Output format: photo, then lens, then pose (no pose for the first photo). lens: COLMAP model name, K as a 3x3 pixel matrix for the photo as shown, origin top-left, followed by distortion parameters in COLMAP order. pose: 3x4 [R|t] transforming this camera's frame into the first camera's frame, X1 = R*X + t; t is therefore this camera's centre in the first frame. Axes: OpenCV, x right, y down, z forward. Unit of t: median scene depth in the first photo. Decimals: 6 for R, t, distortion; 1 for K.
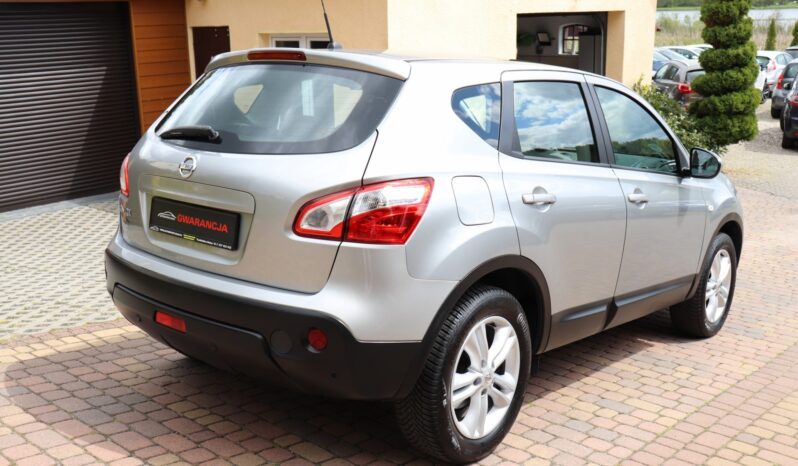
lens RADIAL K [[787.9, 0, 399.0], [0, 787.9, 233.0], [0, 0, 1]] dist [-0.103721, 0.160529]
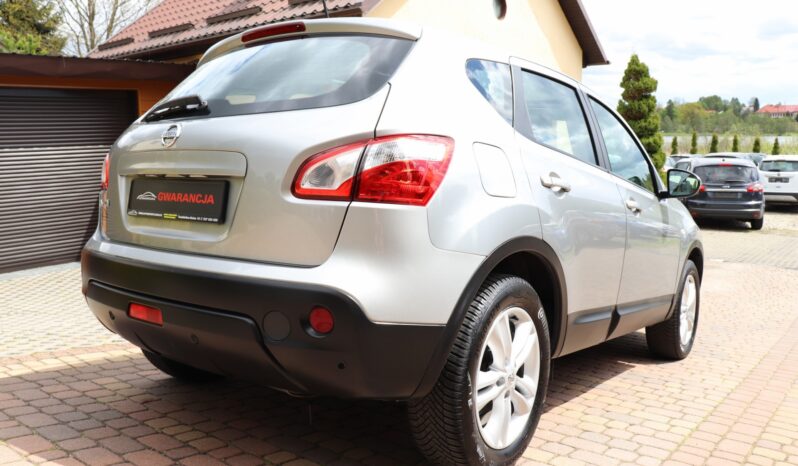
lens RADIAL K [[653.7, 0, 399.0], [0, 653.7, 233.0], [0, 0, 1]] dist [-0.160347, 0.133607]
pose [[0.998460, -0.003550, 0.055365, -0.052067], [0.009849, 0.993440, -0.113927, 0.105254], [-0.054597, 0.114297, 0.991945, 0.273658]]
